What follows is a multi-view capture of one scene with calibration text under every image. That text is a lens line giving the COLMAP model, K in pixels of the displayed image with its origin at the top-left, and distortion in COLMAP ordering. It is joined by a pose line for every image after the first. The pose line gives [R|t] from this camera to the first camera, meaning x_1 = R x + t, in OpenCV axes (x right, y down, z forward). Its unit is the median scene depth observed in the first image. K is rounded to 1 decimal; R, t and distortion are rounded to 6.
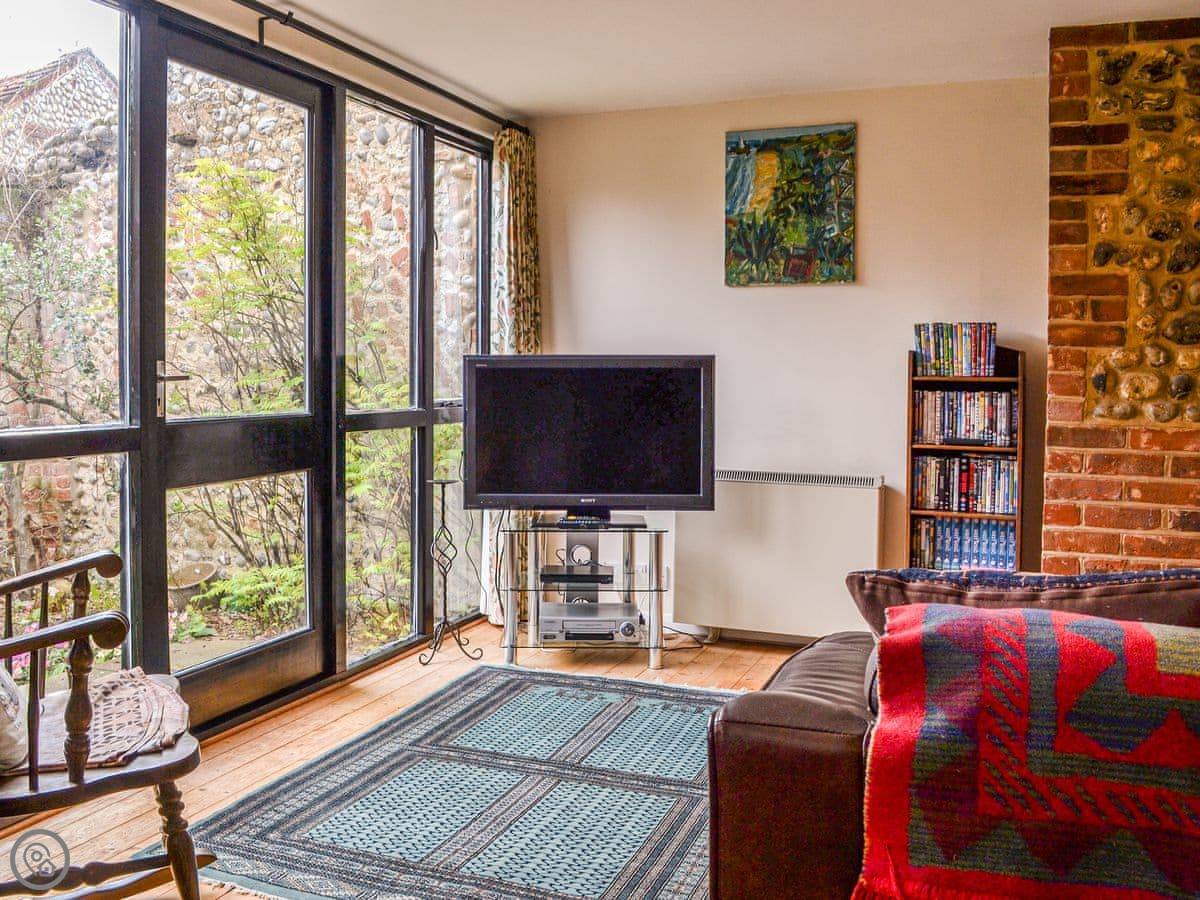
lens RADIAL K [[1056.1, 0, 599.6], [0, 1056.1, 410.9], [0, 0, 1]] dist [-0.072171, 0.002680]
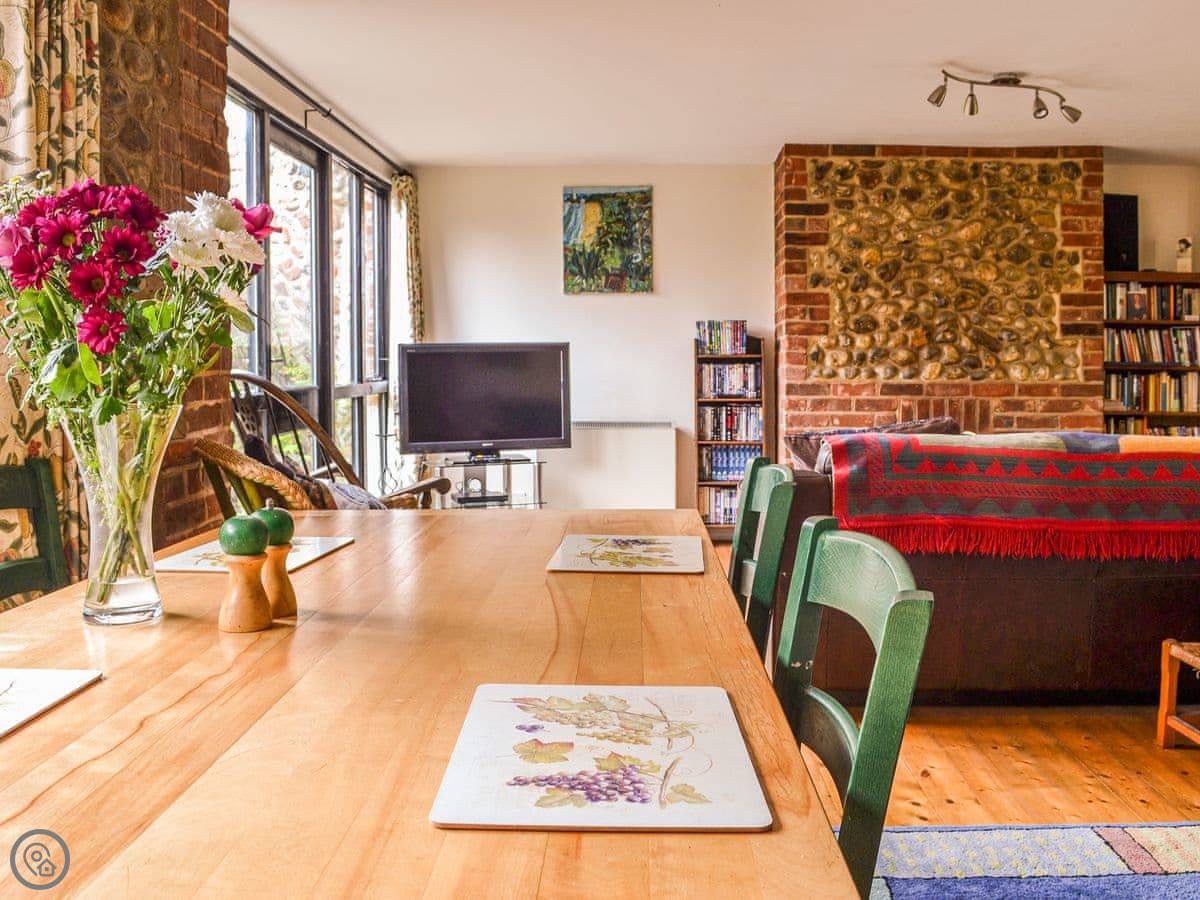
lens RADIAL K [[1093.5, 0, 600.9], [0, 1093.5, 396.7], [0, 0, 1]] dist [-0.072184, 0.005123]
pose [[0.936201, -0.024942, 0.350579, -0.403751], [0.024997, 0.999678, 0.004369, 0.018337], [-0.350575, 0.004673, 0.936523, -0.464085]]
